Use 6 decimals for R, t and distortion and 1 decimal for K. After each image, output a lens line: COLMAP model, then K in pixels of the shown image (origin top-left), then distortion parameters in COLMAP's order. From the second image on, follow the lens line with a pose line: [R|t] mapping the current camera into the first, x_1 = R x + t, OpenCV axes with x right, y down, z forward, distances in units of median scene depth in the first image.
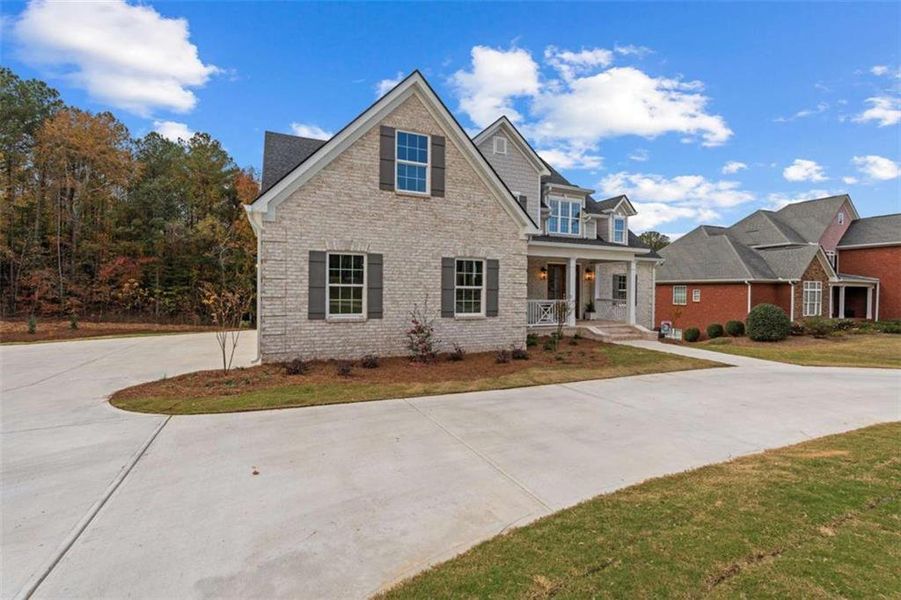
lens RADIAL K [[393.8, 0, 450.3], [0, 393.8, 294.0], [0, 0, 1]] dist [-0.000360, -0.000028]
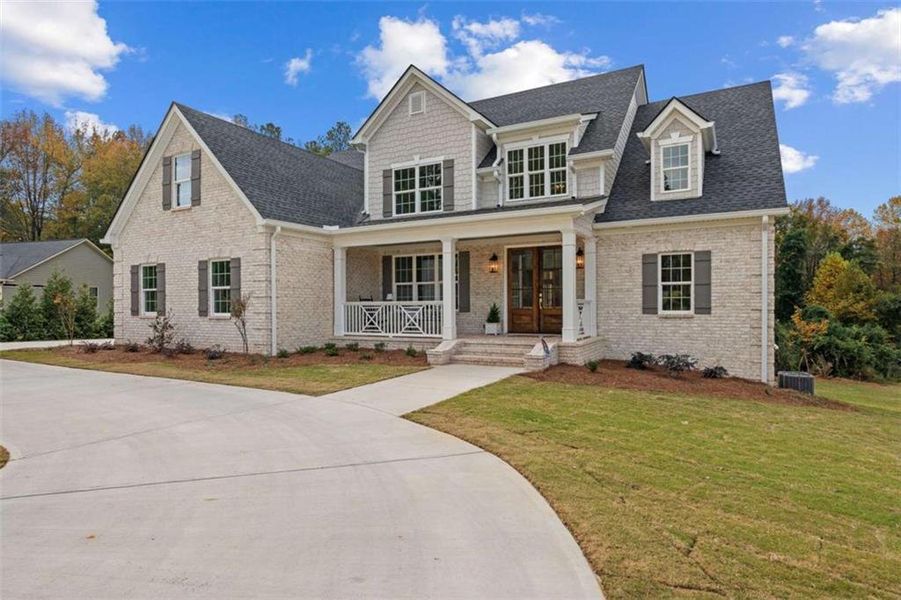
lens RADIAL K [[525.5, 0, 448.3], [0, 525.5, 310.2], [0, 0, 1]] dist [0.003879, 0.000186]
pose [[0.603884, -0.006177, -0.797049, 1.517478], [0.004939, 0.999980, -0.004008, 0.050443], [0.797057, -0.001516, 0.603902, 0.659379]]
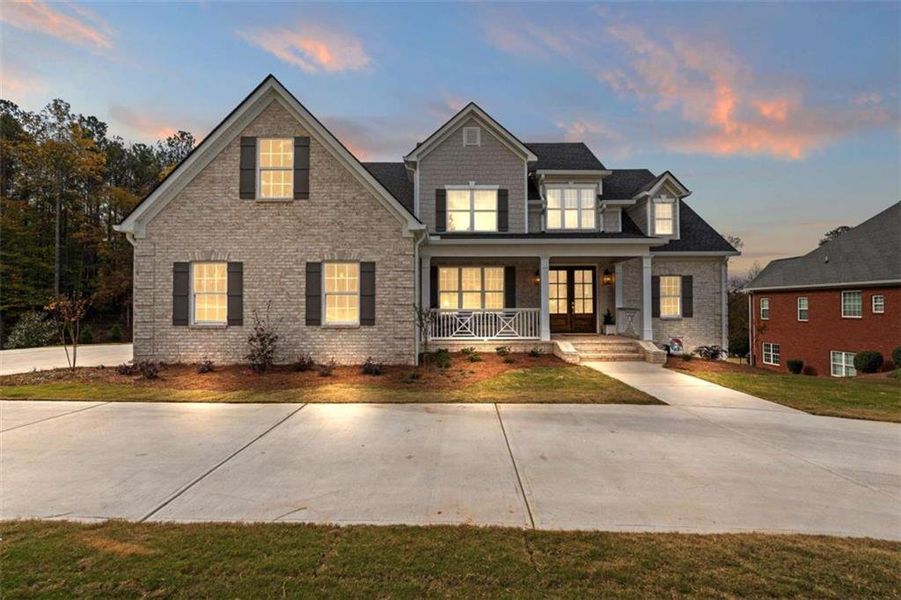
lens RADIAL K [[396.7, 0, 449.6], [0, 396.7, 301.7], [0, 0, 1]] dist [-0.004600, -0.000187]
pose [[0.919189, -0.017442, -0.393431, 0.659985], [0.008897, 0.999683, -0.023534, 0.026884], [0.393717, 0.018132, 0.919053, 0.253101]]
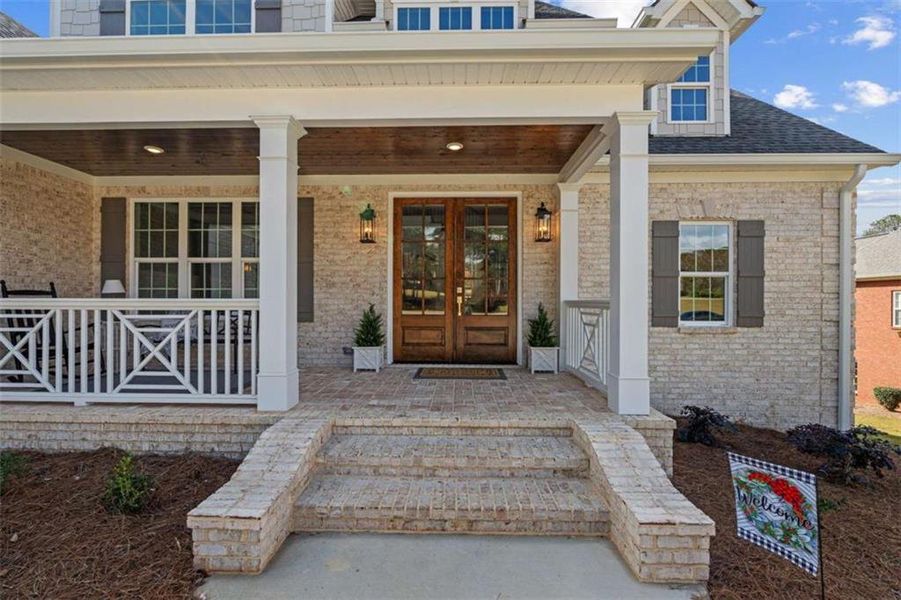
lens RADIAL K [[396.7, 0, 449.6], [0, 396.7, 301.7], [0, 0, 1]] dist [-0.004600, -0.000187]
pose [[0.903047, -0.006654, -0.429491, 0.743141], [0.001085, 0.999912, -0.013210, 0.028392], [0.429541, 0.011464, 0.902974, 1.214458]]
